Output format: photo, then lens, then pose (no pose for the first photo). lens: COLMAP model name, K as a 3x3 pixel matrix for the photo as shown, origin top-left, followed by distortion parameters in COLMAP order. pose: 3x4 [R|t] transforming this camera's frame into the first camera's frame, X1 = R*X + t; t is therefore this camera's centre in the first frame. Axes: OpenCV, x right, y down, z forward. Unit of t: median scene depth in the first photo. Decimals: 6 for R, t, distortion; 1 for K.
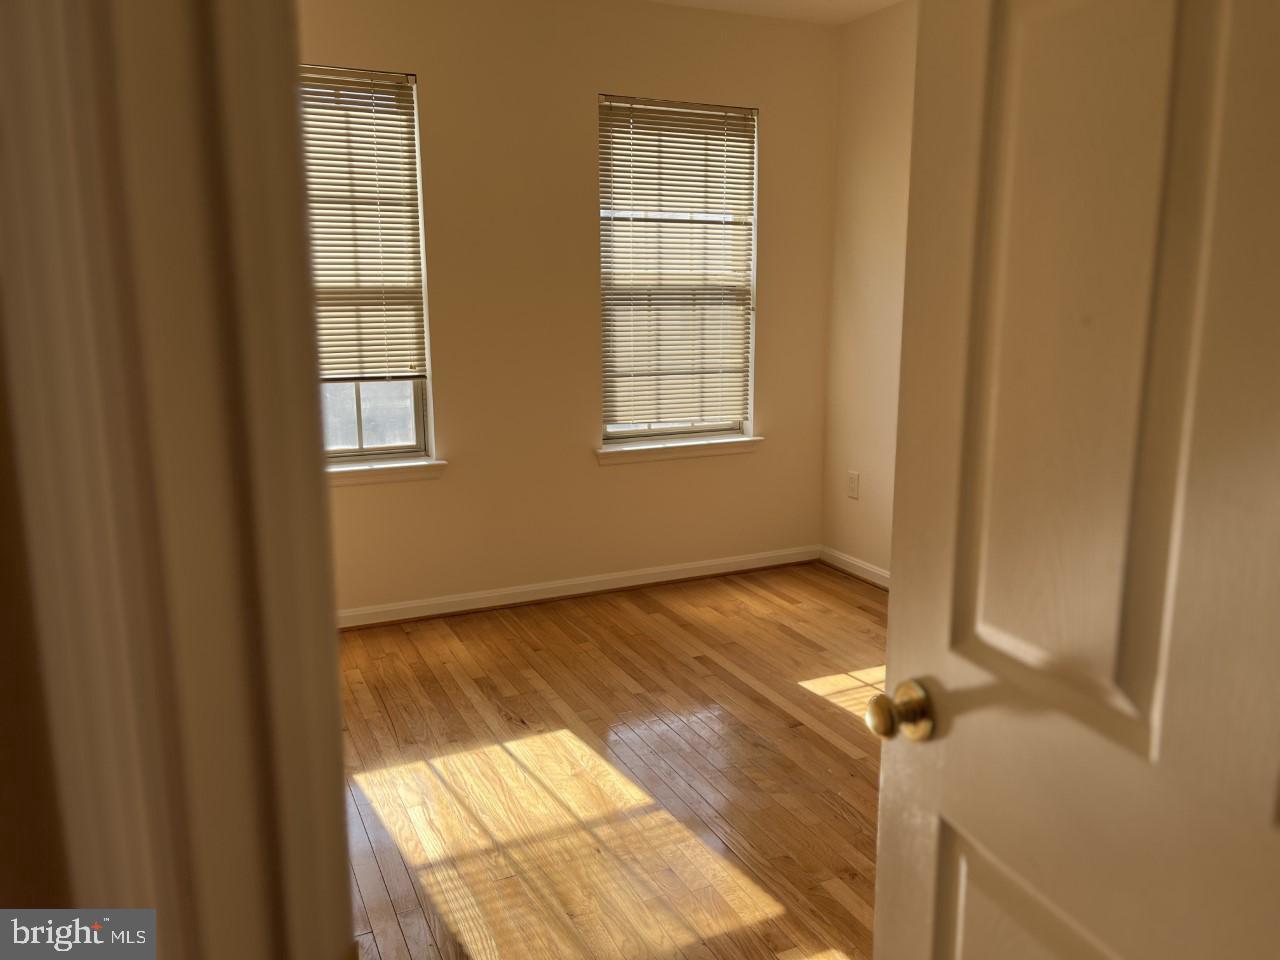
lens RADIAL K [[968.3, 0, 640.8], [0, 968.3, 483.3], [0, 0, 1]] dist [0.077927, -0.101685]
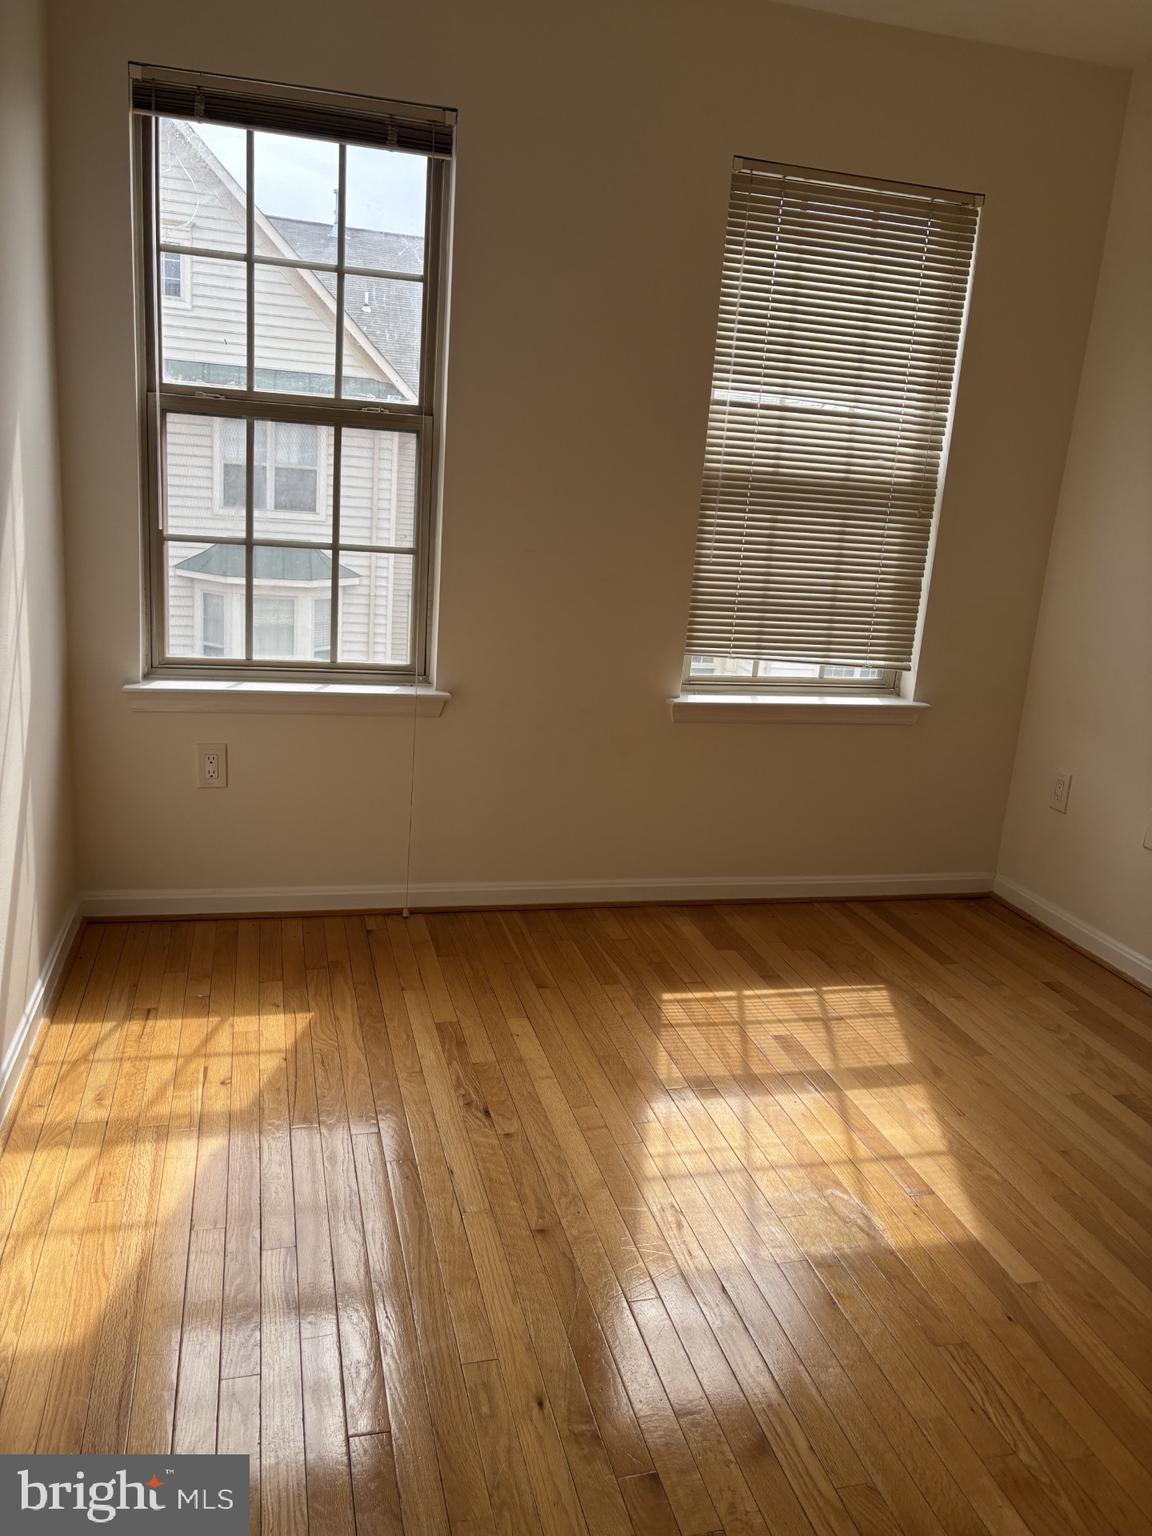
lens RADIAL K [[1161.9, 0, 570.5], [0, 1161.9, 776.3], [0, 0, 1]] dist [0.077927, -0.101685]
pose [[0.979890, 0.116204, -0.162213, 0.026202], [-0.107860, 0.992392, 0.059362, -0.022823], [0.167877, -0.040672, 0.984969, 0.196694]]
